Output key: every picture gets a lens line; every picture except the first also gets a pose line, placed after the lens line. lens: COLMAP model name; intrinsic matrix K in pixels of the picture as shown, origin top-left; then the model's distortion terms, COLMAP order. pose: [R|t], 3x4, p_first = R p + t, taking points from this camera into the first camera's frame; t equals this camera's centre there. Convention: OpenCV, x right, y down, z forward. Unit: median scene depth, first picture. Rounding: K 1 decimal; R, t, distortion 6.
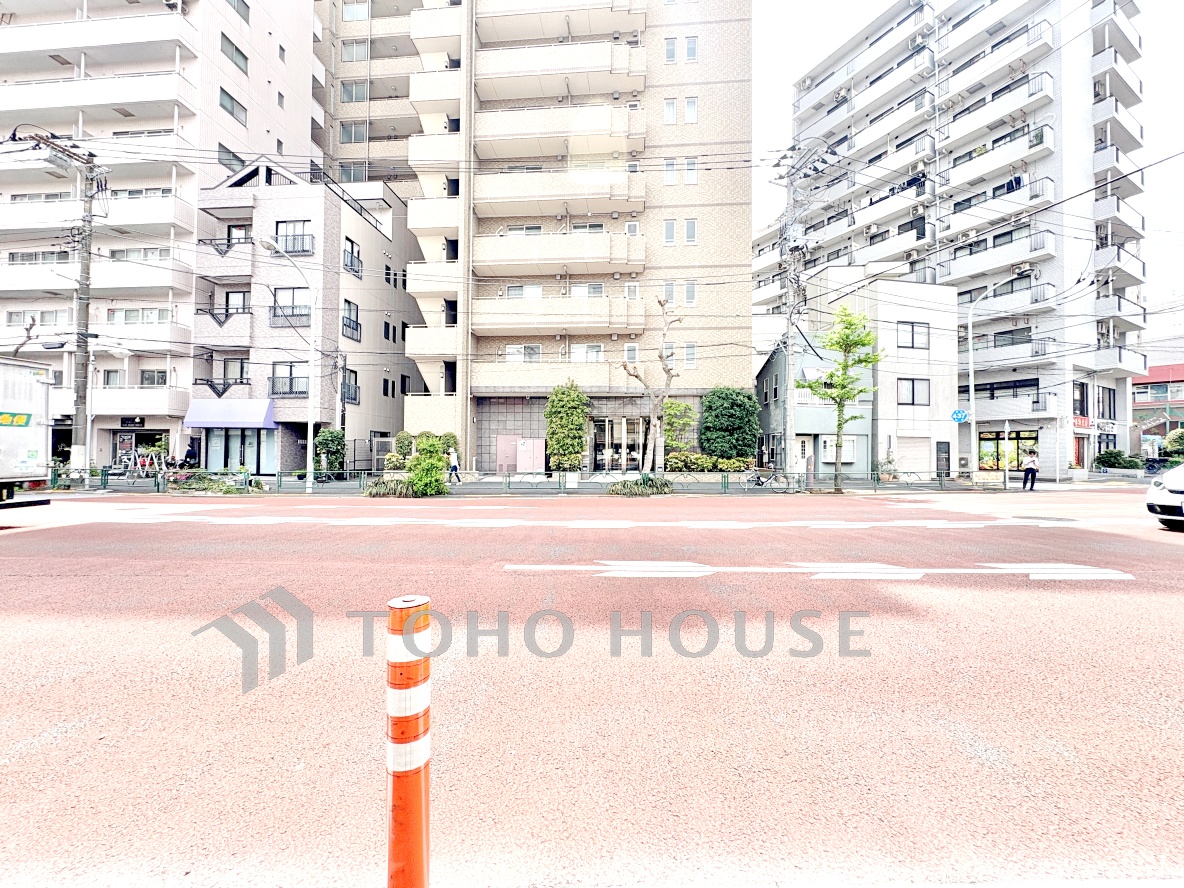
lens RADIAL K [[470.9, 0, 592.8], [0, 470.9, 443.4], [0, 0, 1]] dist [0.000568, 0.000507]
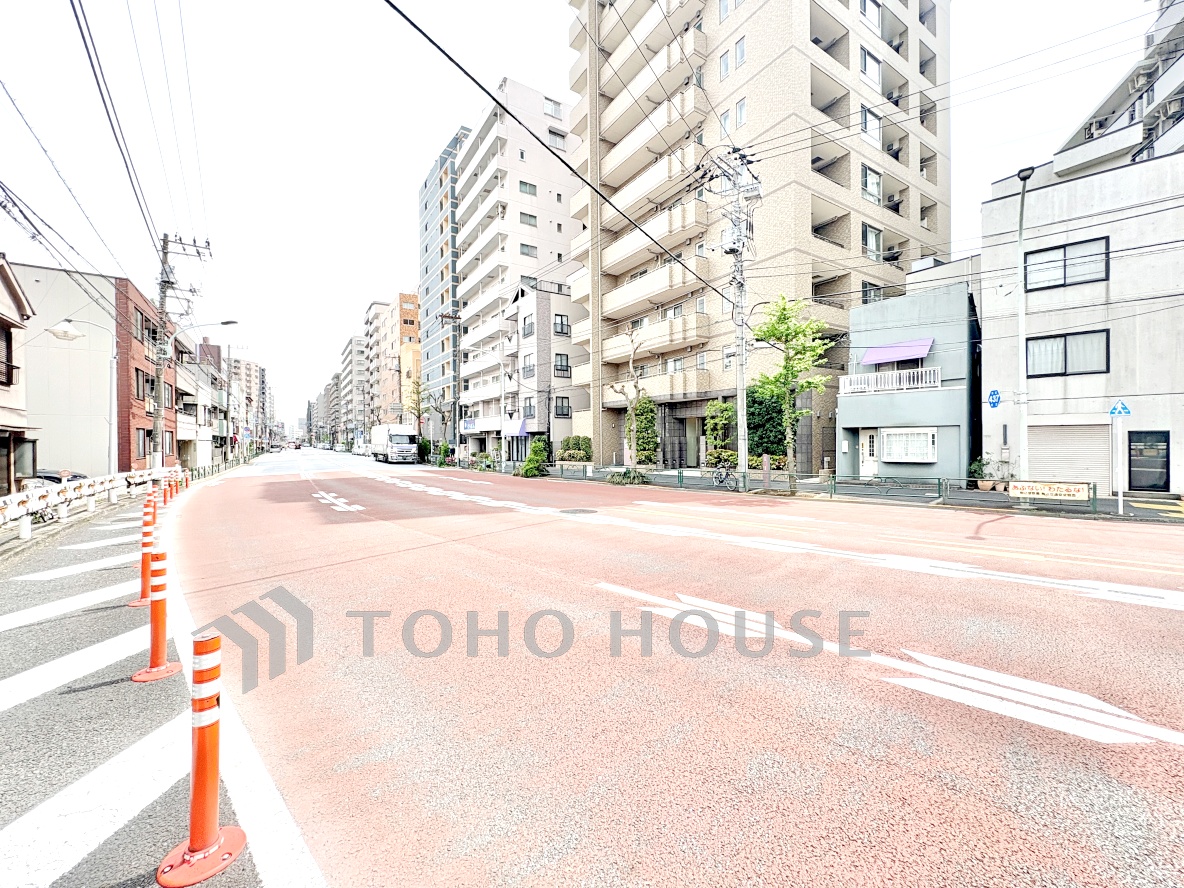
lens RADIAL K [[470.9, 0, 592.8], [0, 470.9, 443.4], [0, 0, 1]] dist [0.000568, 0.000507]
pose [[0.614431, -0.008702, -0.788922, 0.814879], [0.031067, 0.999431, 0.013172, -0.017556], [0.788358, -0.032603, 0.614352, 0.098769]]
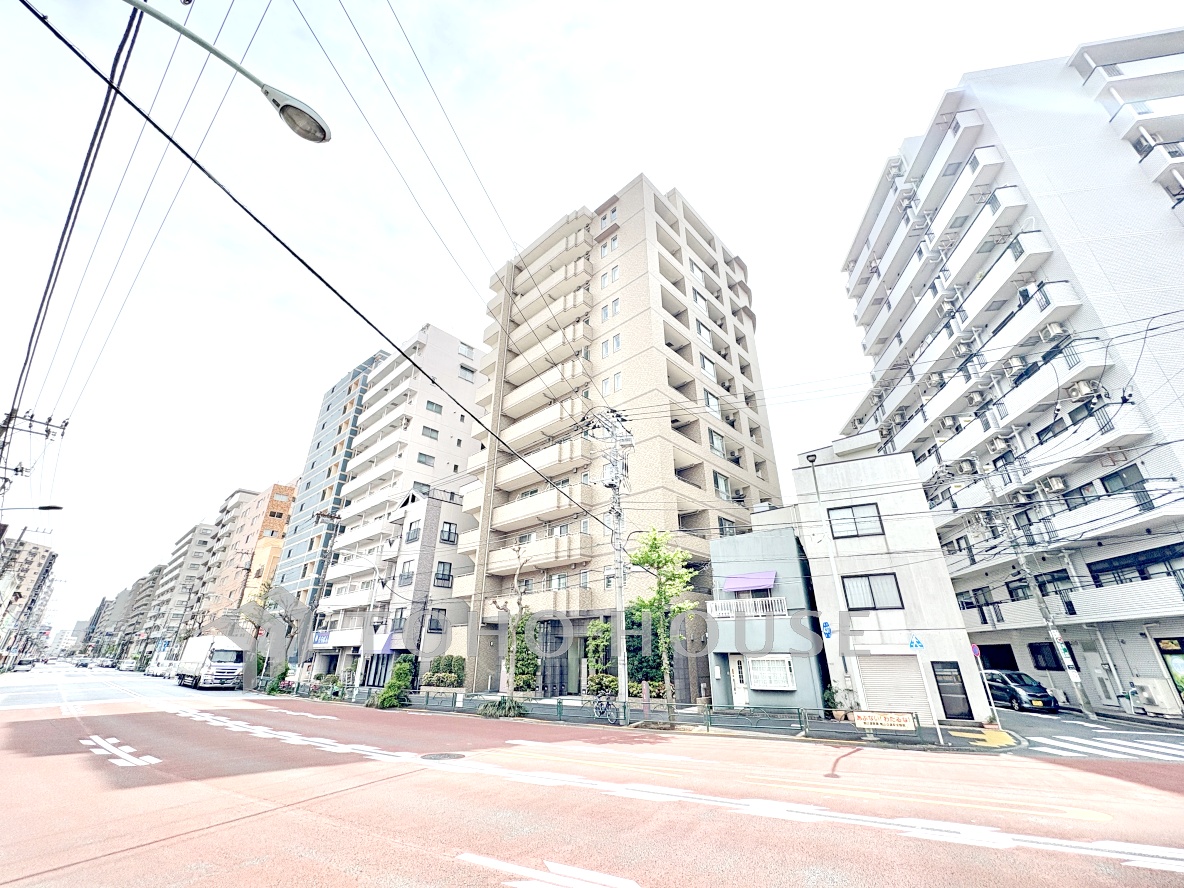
lens RADIAL K [[470.9, 0, 592.8], [0, 470.9, 443.4], [0, 0, 1]] dist [0.000568, 0.000507]
pose [[0.784926, -0.261688, -0.561614, 0.848337], [0.017424, 0.915394, -0.402183, -0.028887], [0.619344, 0.305898, 0.723076, 0.066790]]
